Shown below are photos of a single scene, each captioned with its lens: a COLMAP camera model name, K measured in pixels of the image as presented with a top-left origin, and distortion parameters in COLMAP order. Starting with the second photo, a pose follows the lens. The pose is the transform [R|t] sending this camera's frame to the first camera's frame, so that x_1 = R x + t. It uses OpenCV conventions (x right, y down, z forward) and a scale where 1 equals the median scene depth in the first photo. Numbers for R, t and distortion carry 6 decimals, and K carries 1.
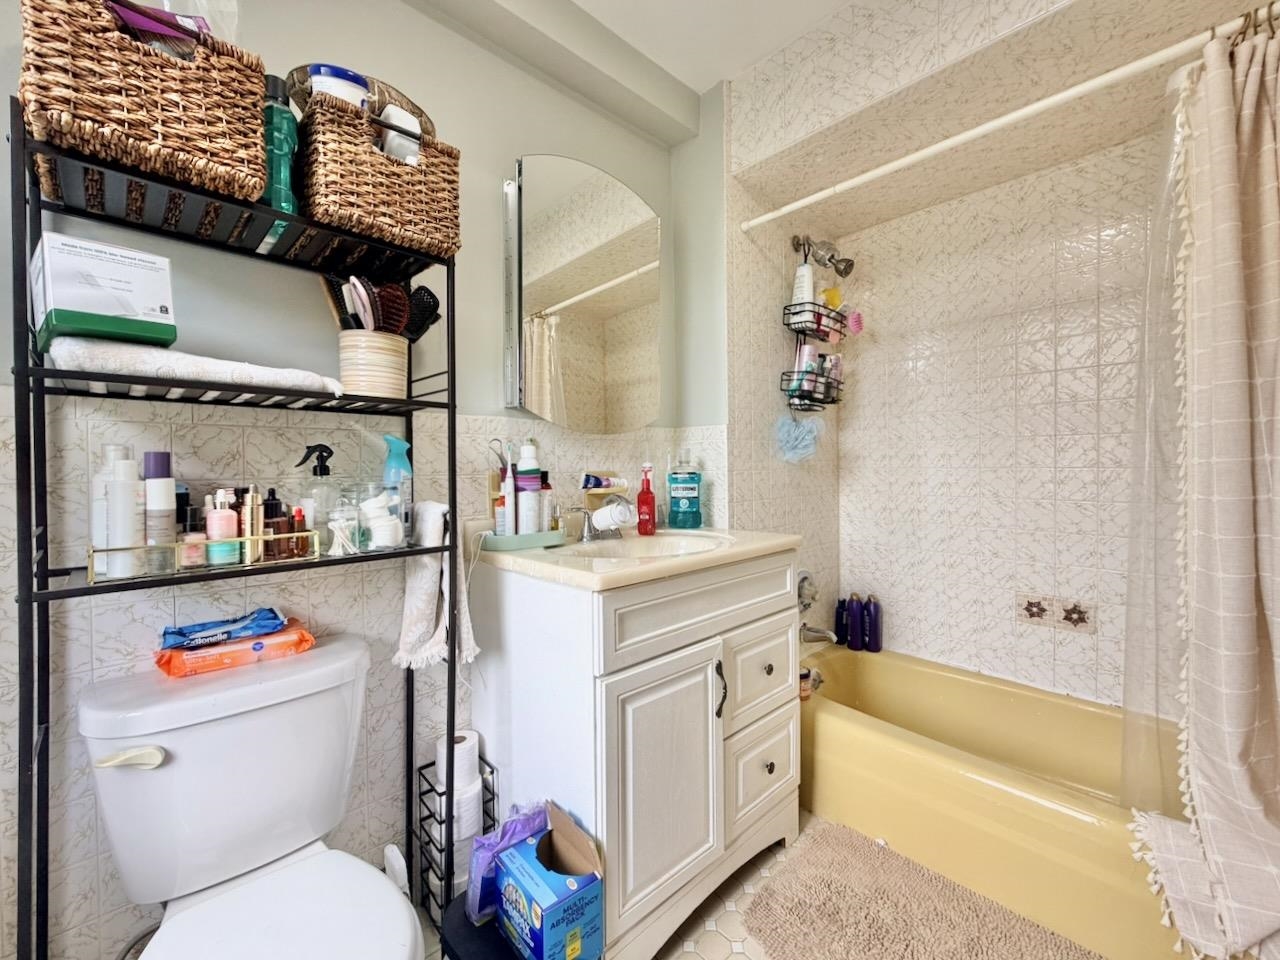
lens RADIAL K [[527.2, 0, 638.6], [0, 527.2, 471.6], [0, 0, 1]] dist [0.001271, 0.000465]
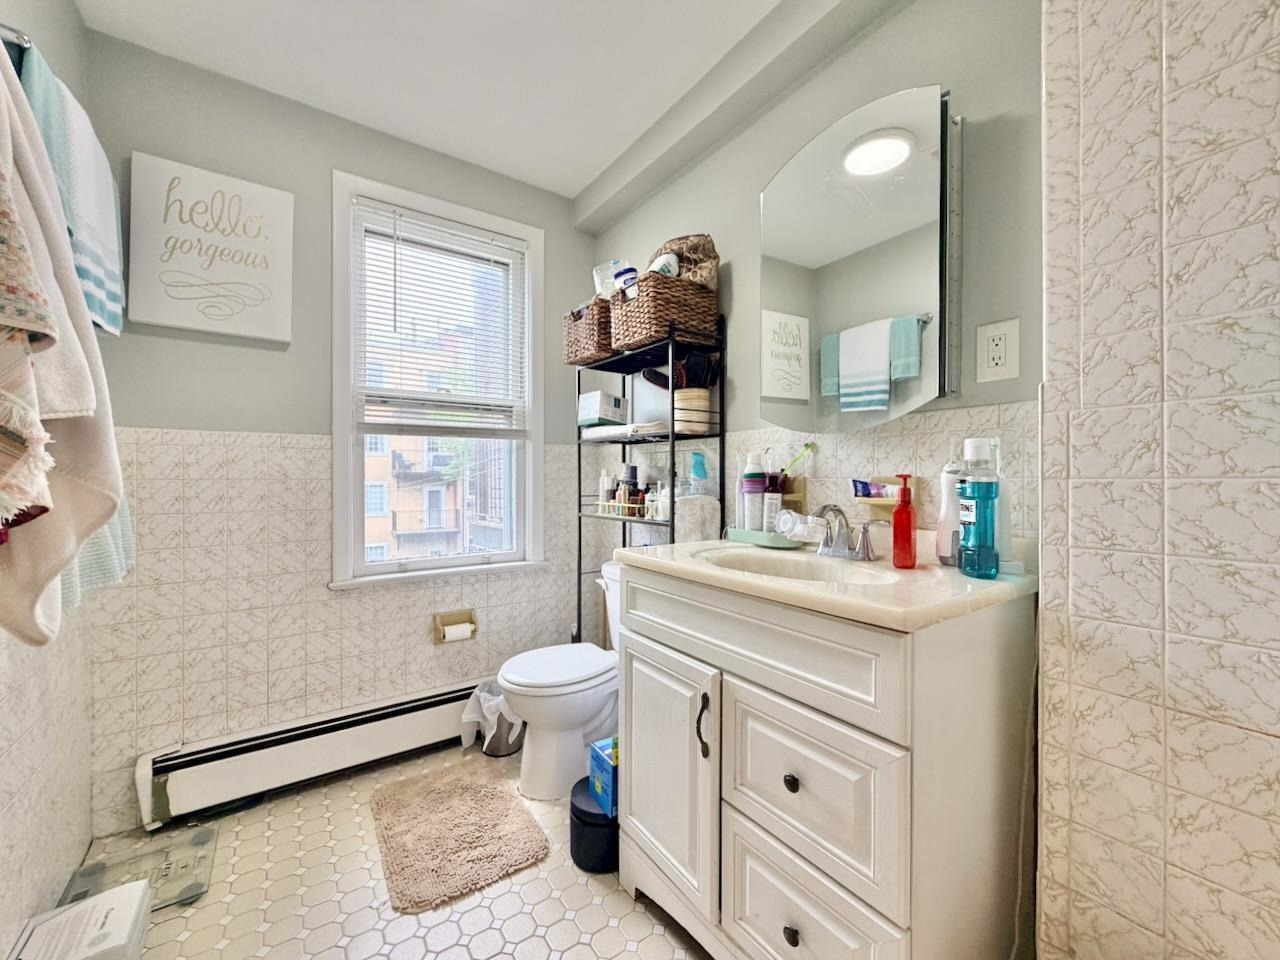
lens RADIAL K [[527.2, 0, 640.2], [0, 527.2, 480.1], [0, 0, 1]] dist [0.001271, 0.000465]
pose [[-0.162090, 0.013650, -0.986682, 1.106257], [-0.005714, 0.999875, 0.014771, -0.007121], [0.986759, 0.008032, -0.161991, 1.109343]]
